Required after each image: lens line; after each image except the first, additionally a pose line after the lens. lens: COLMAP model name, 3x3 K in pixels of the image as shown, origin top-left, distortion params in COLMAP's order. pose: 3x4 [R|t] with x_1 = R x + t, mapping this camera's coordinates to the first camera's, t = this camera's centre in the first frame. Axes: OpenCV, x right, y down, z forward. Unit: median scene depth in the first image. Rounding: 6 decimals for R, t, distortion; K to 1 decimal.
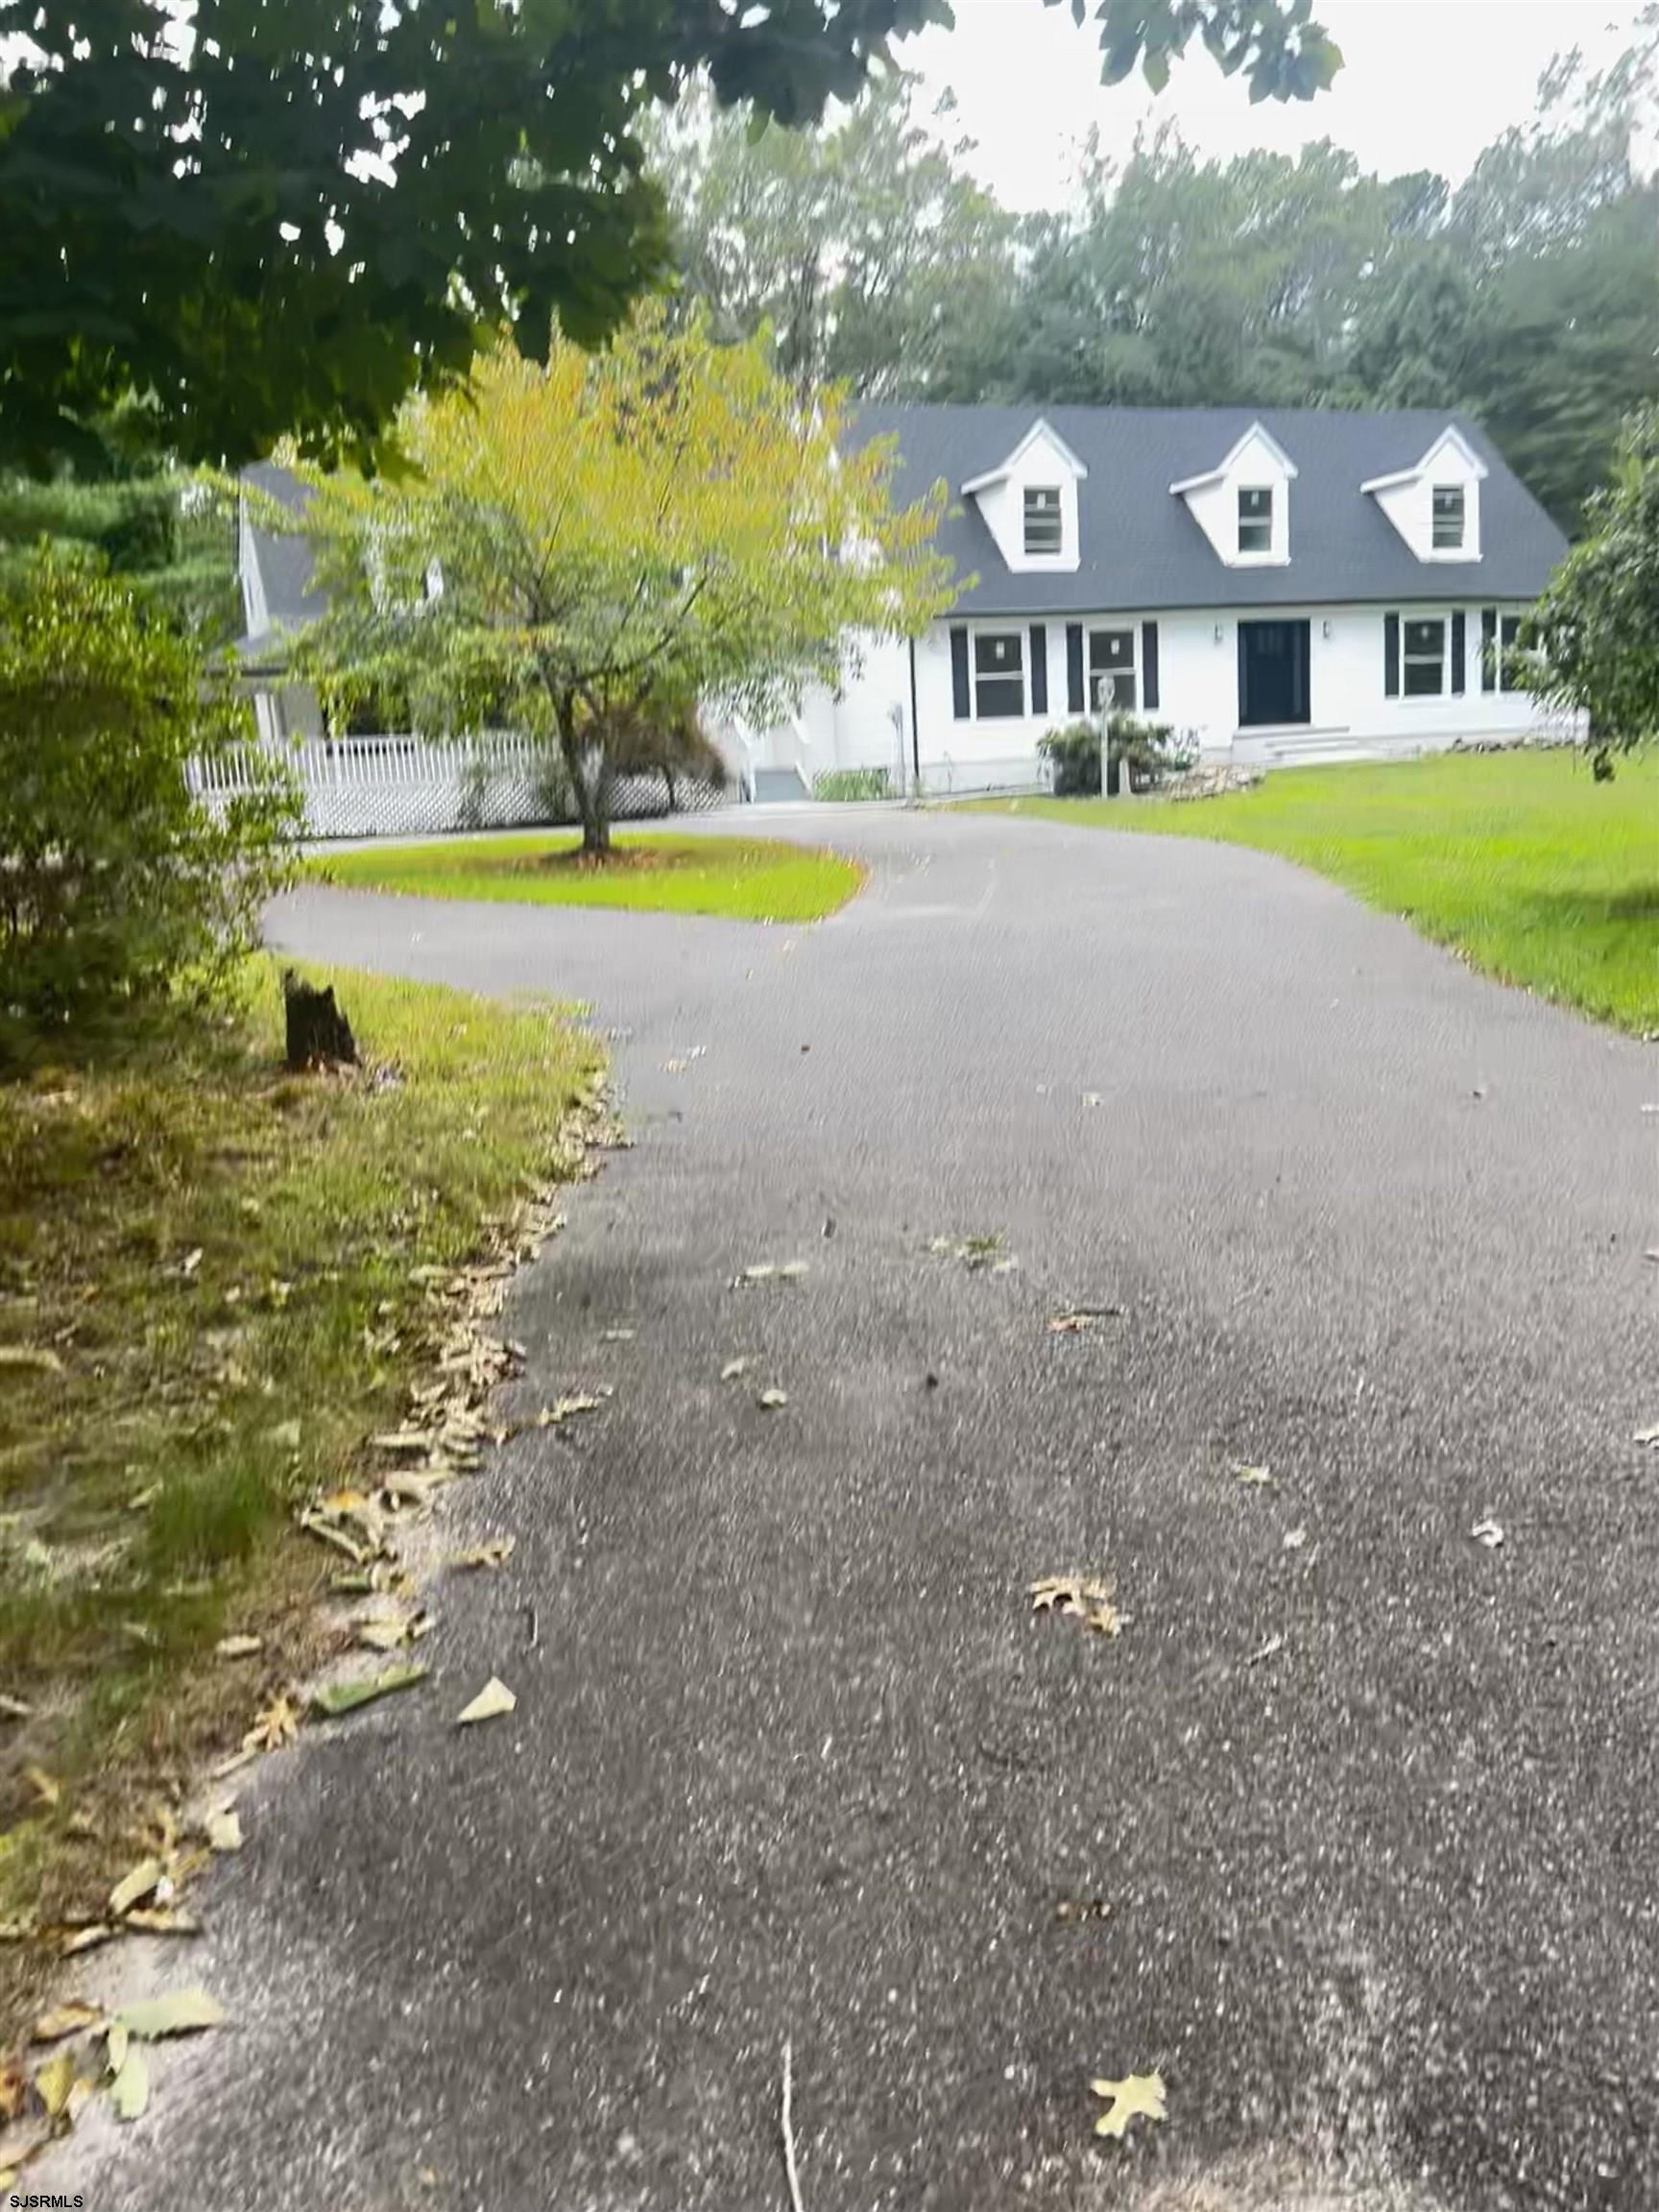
lens RADIAL K [[1690.3, 0, 831.7], [0, 1690.3, 1116.7], [0, 0, 1]] dist [0.075563, -0.073133]
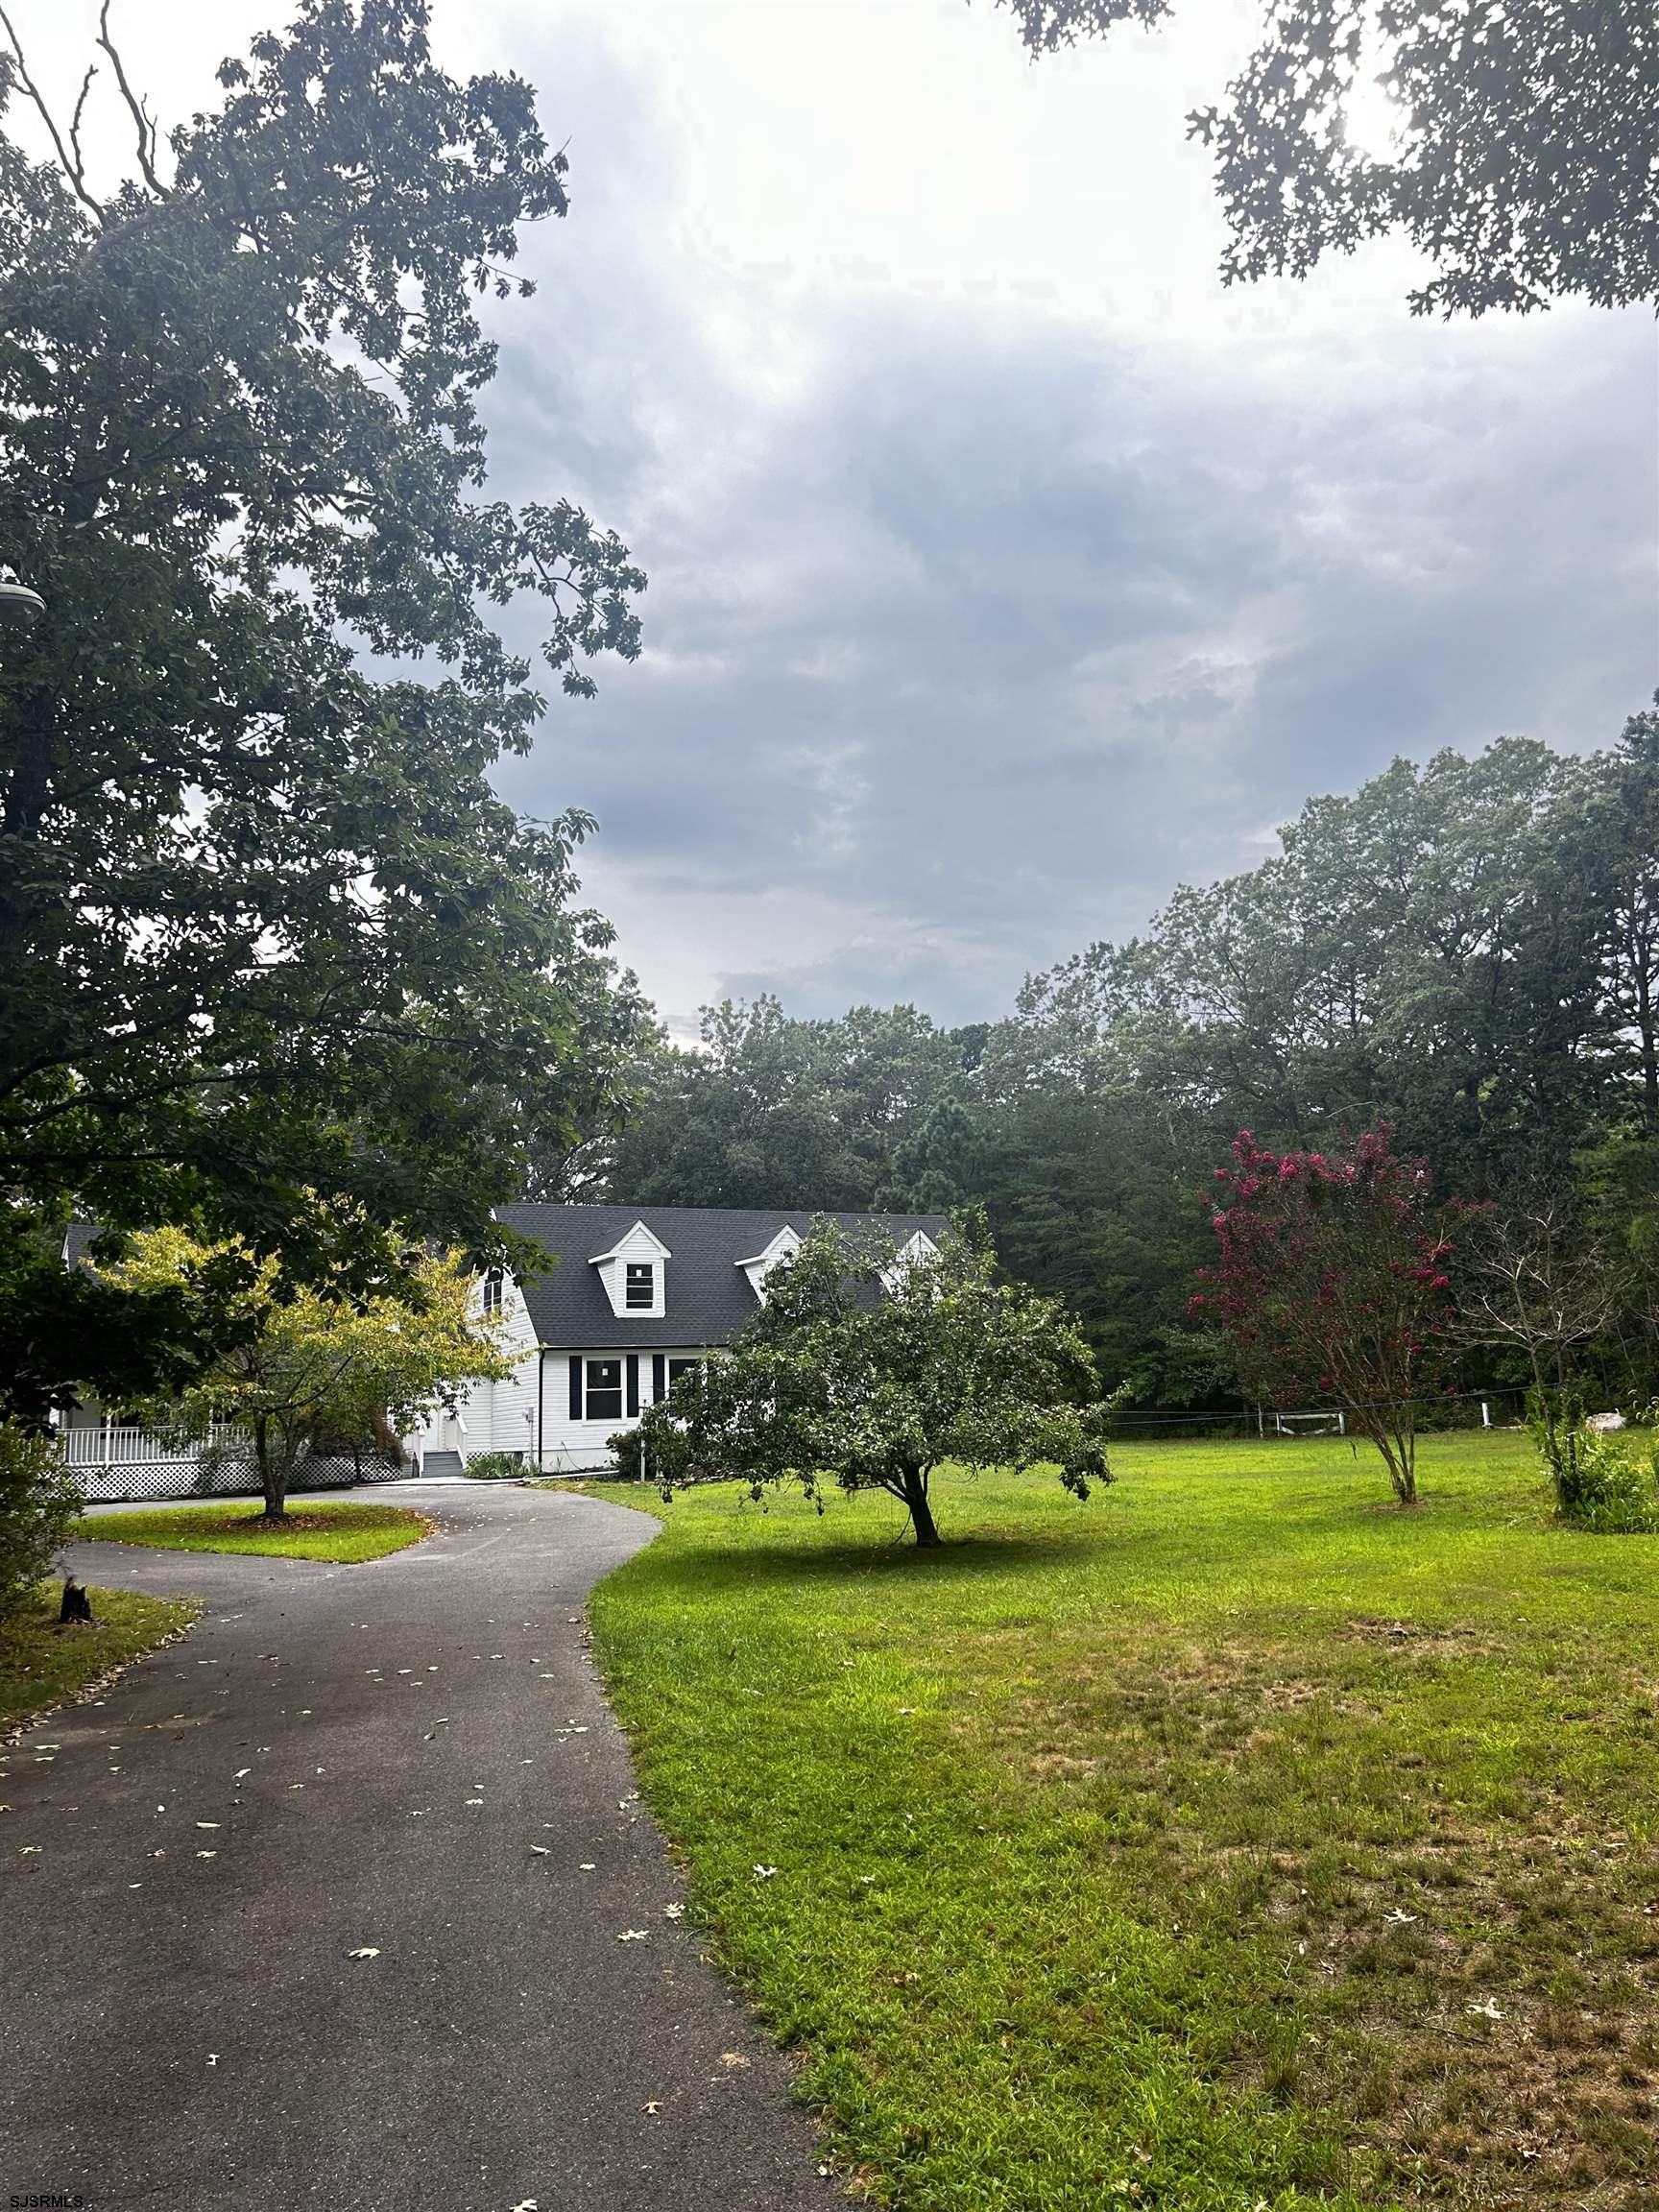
lens RADIAL K [[1690.3, 0, 831.7], [0, 1690.3, 1116.7], [0, 0, 1]] dist [0.075563, -0.073133]
pose [[0.993085, 0.037508, 0.111249, 0.120675], [0.006020, 0.930079, -0.367310, 0.052393], [-0.117247, 0.365440, 0.923421, -0.420446]]
